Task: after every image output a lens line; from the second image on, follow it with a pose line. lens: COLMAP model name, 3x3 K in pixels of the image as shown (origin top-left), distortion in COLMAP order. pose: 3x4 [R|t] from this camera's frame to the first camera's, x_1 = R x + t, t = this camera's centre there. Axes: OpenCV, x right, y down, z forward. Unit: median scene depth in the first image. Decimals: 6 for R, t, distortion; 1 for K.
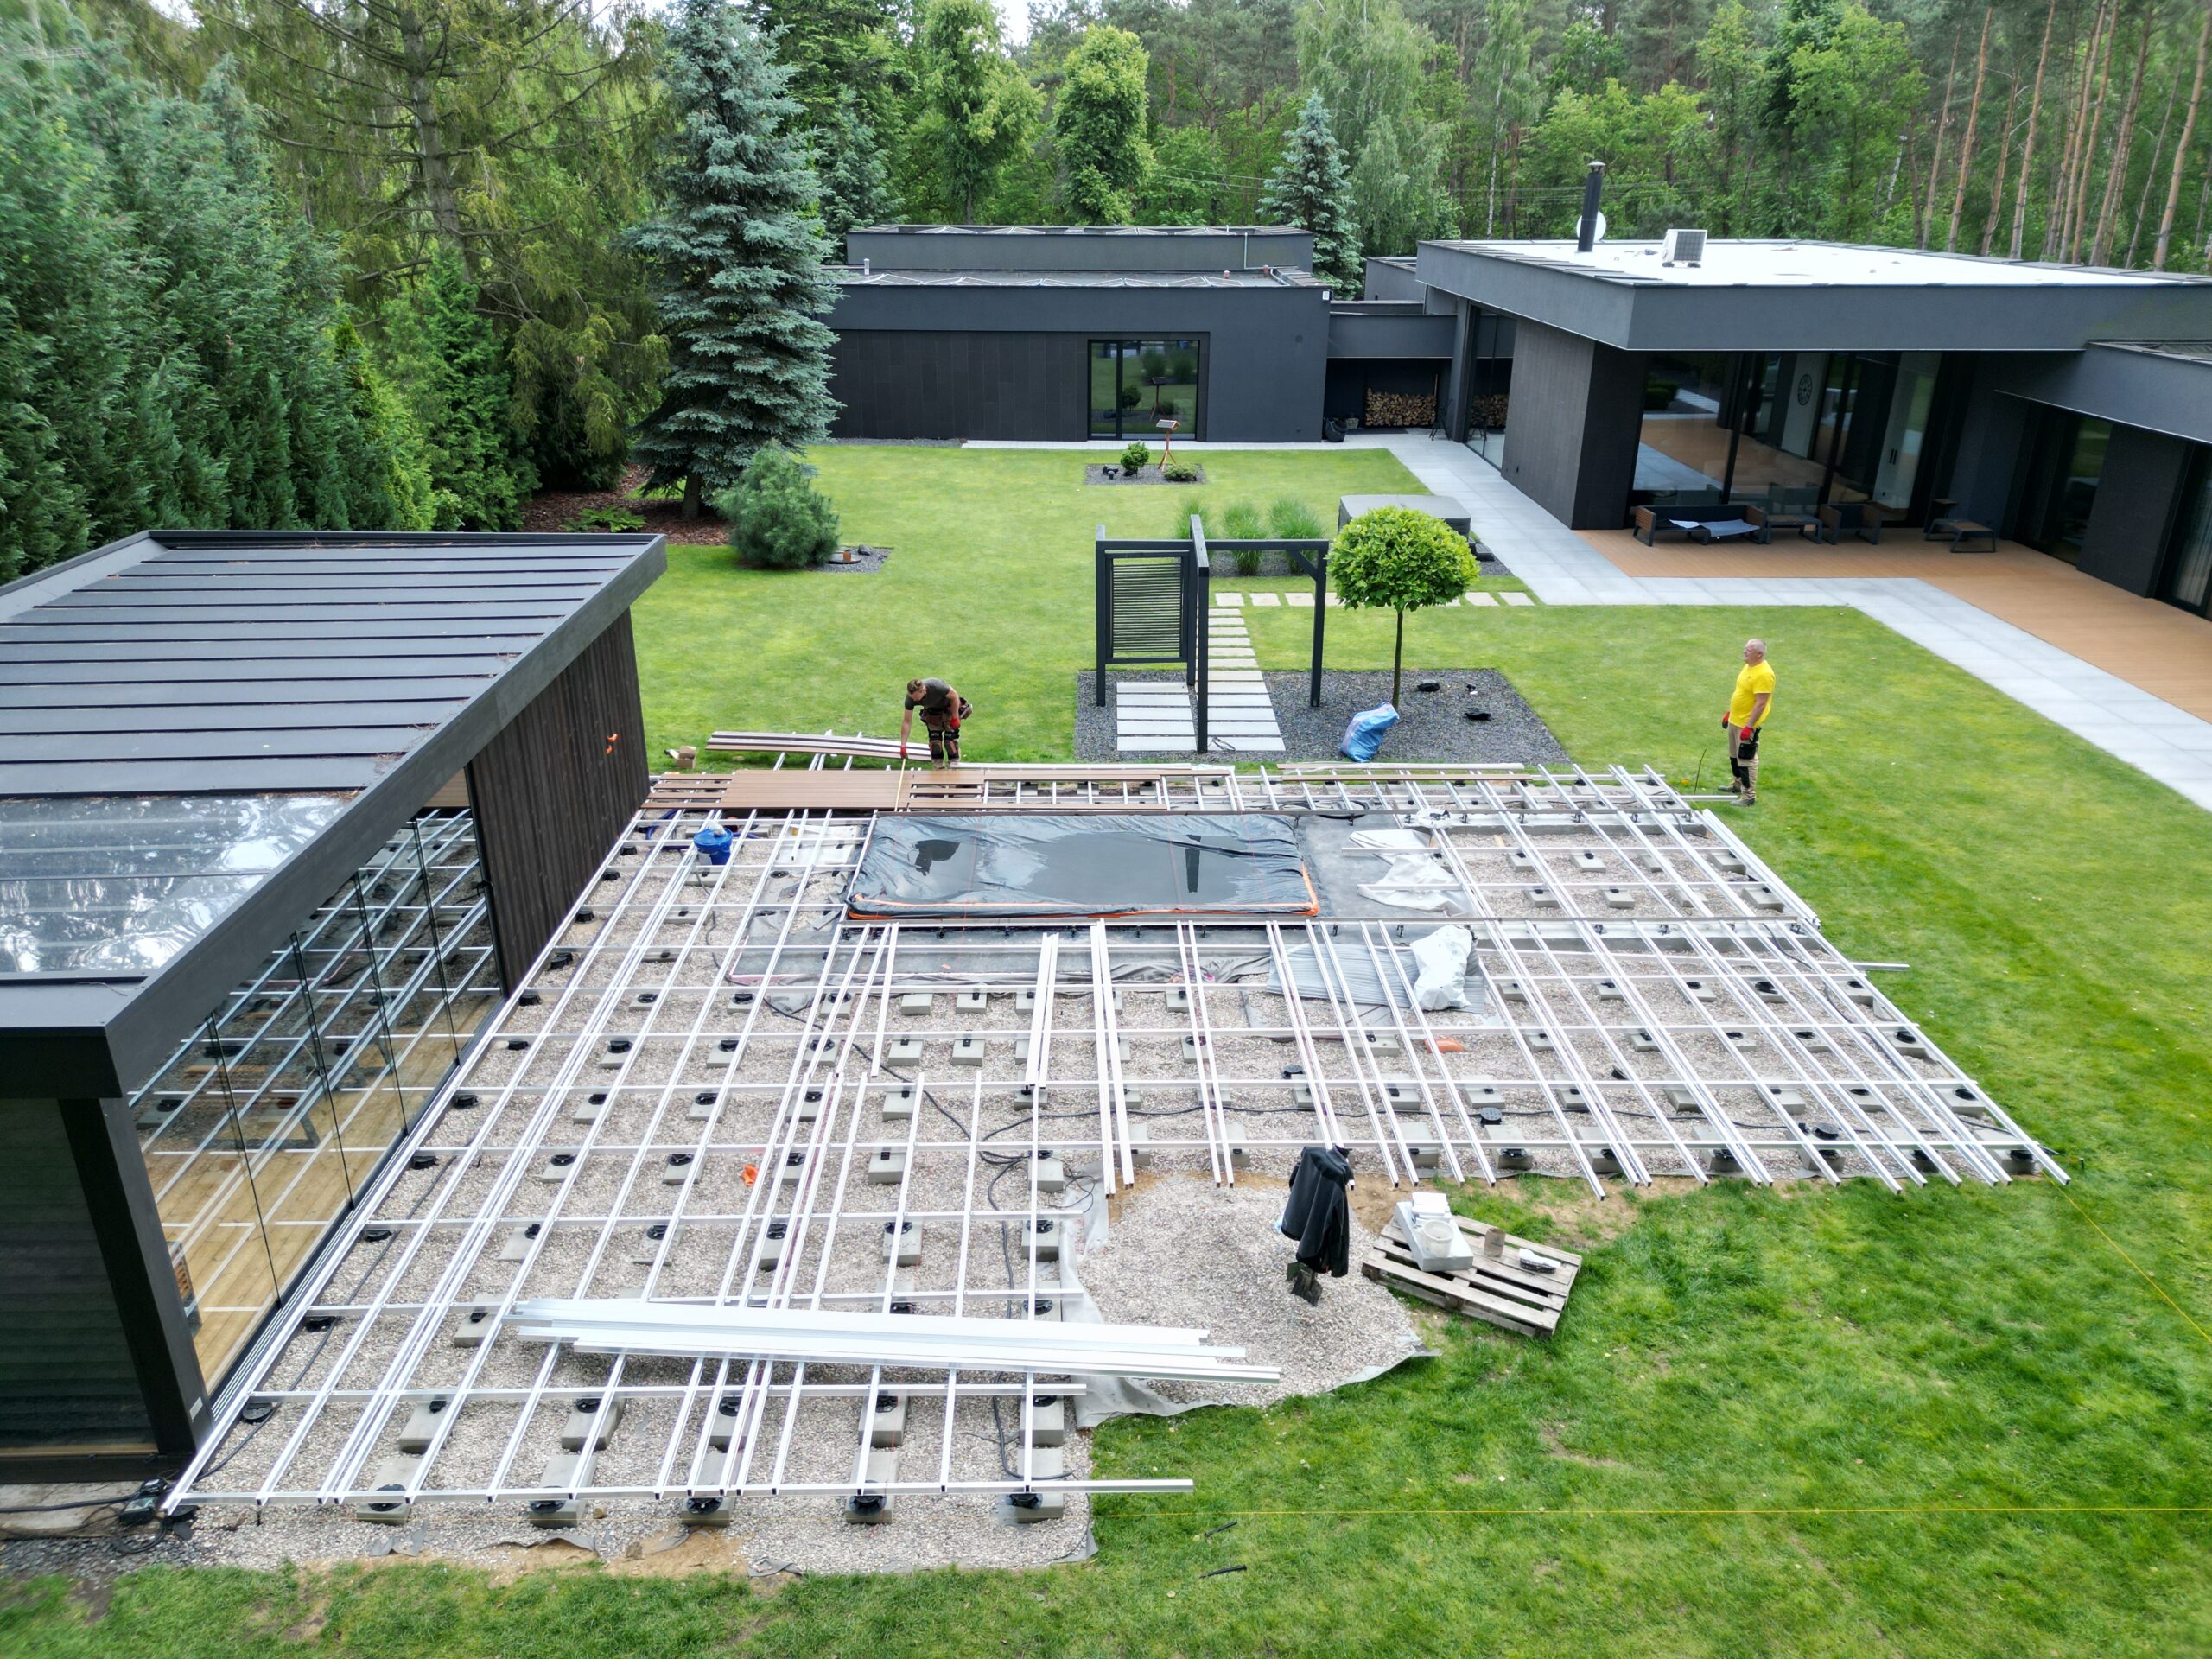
lens RADIAL K [[1538.4, 0, 1096.1], [0, 1538.4, 835.8], [0, 0, 1]] dist [0.082841, -0.092562]
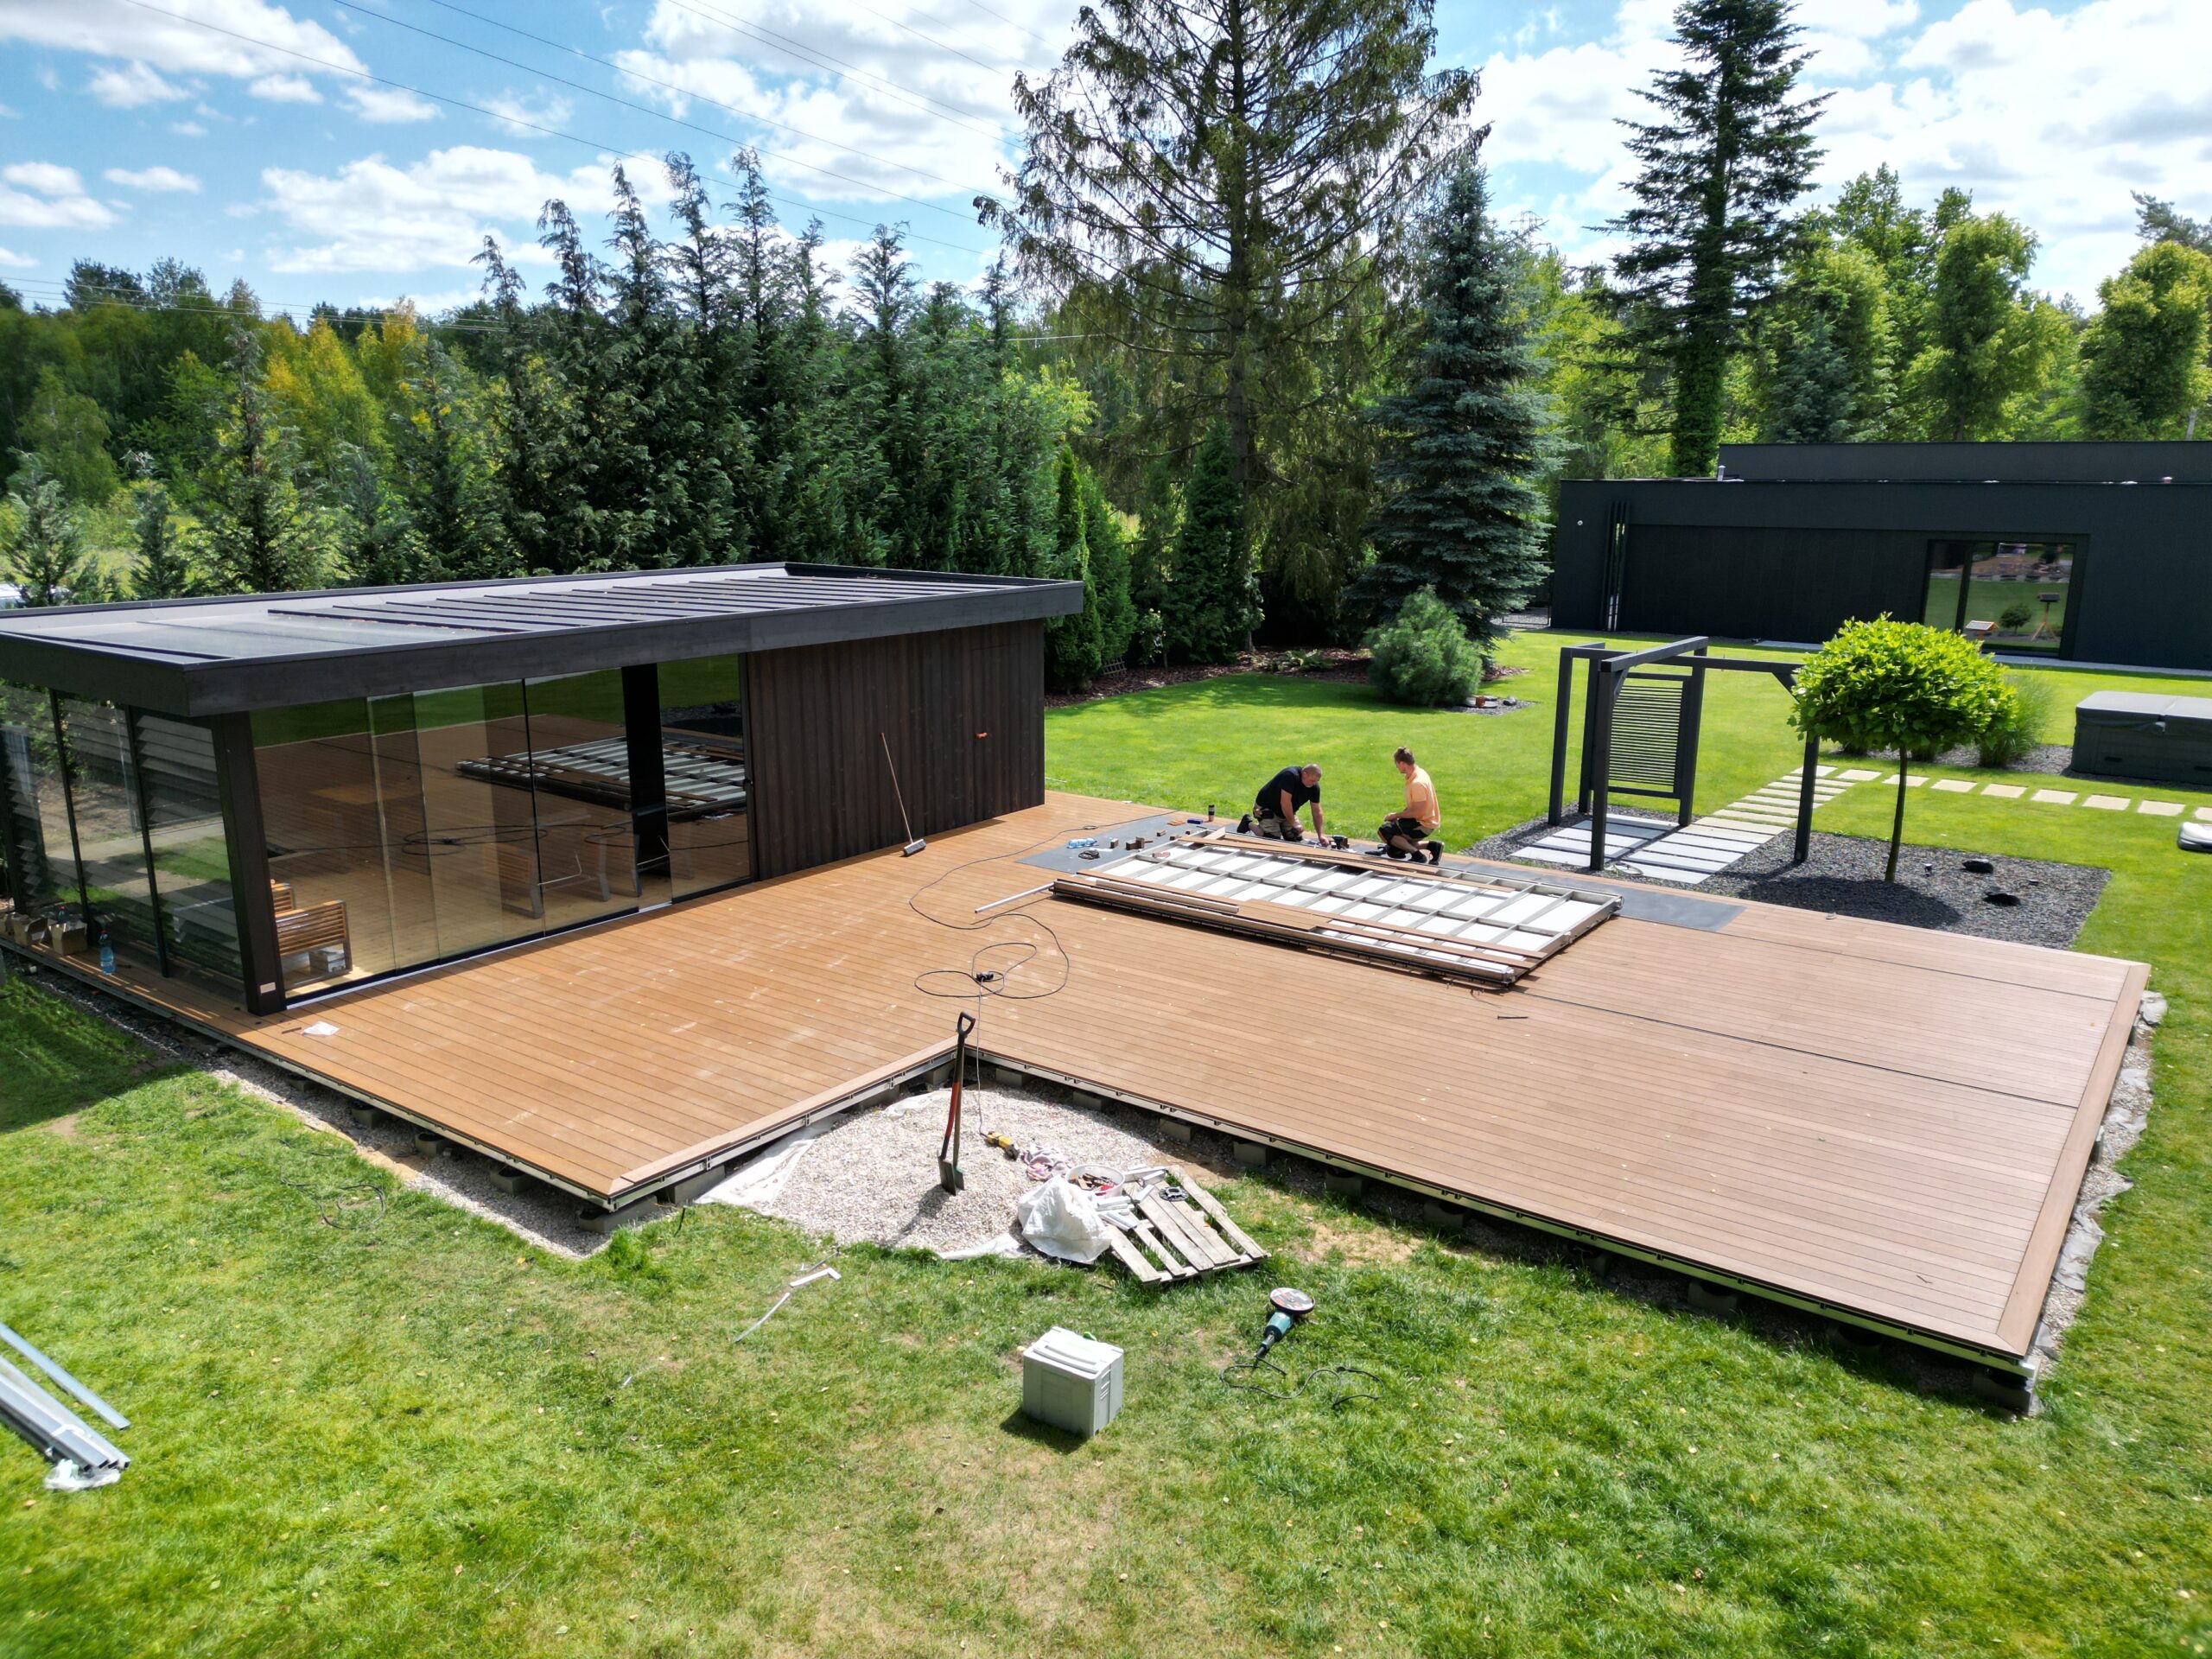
lens RADIAL K [[1538.4, 0, 1096.1], [0, 1538.4, 835.8], [0, 0, 1]] dist [0.082841, -0.092562]
pose [[0.789391, 0.142266, -0.597178, 0.333653], [-0.238879, 0.967293, -0.085327, 0.064569], [0.565508, 0.210009, 0.797557, 0.096298]]
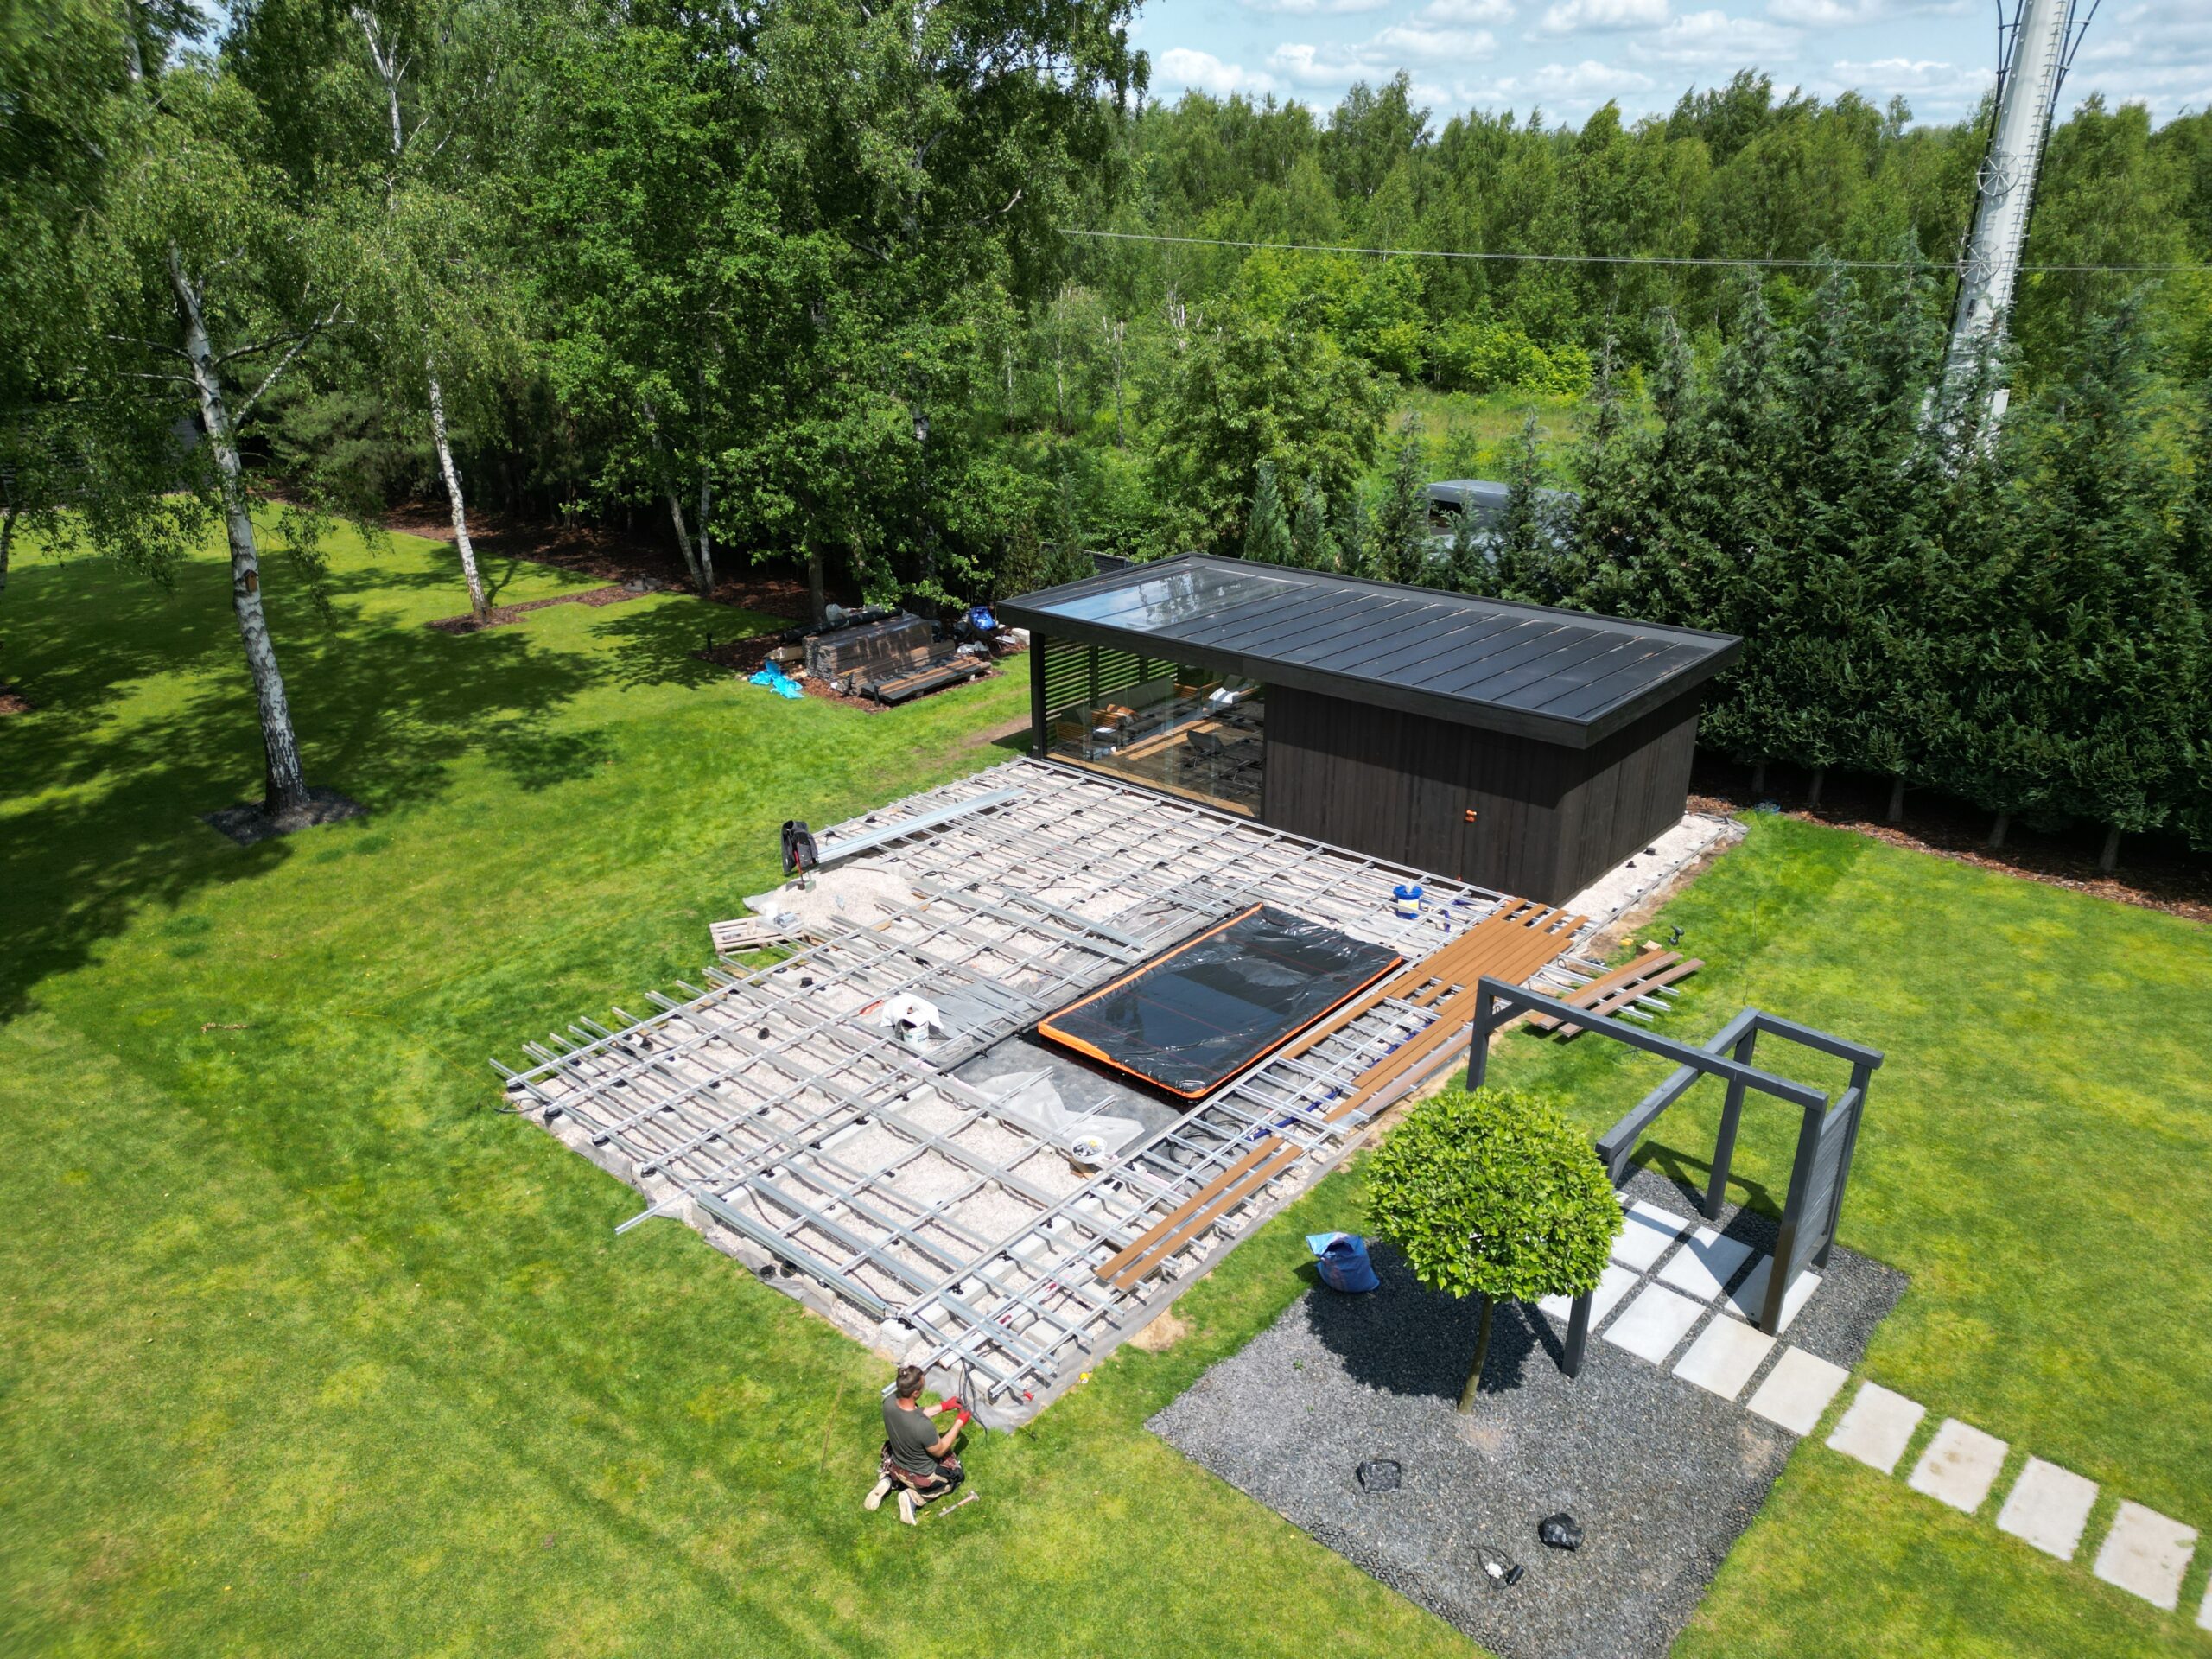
lens RADIAL K [[1537.0, 0, 1096.7], [0, 1537.0, 835.7], [0, 0, 1]] dist [0.079764, -0.066465]
pose [[-0.668386, 0.276378, -0.690562, 0.614355], [-0.288971, 0.758995, 0.583458, -0.533816], [0.685387, 0.589527, -0.427436, 0.975784]]
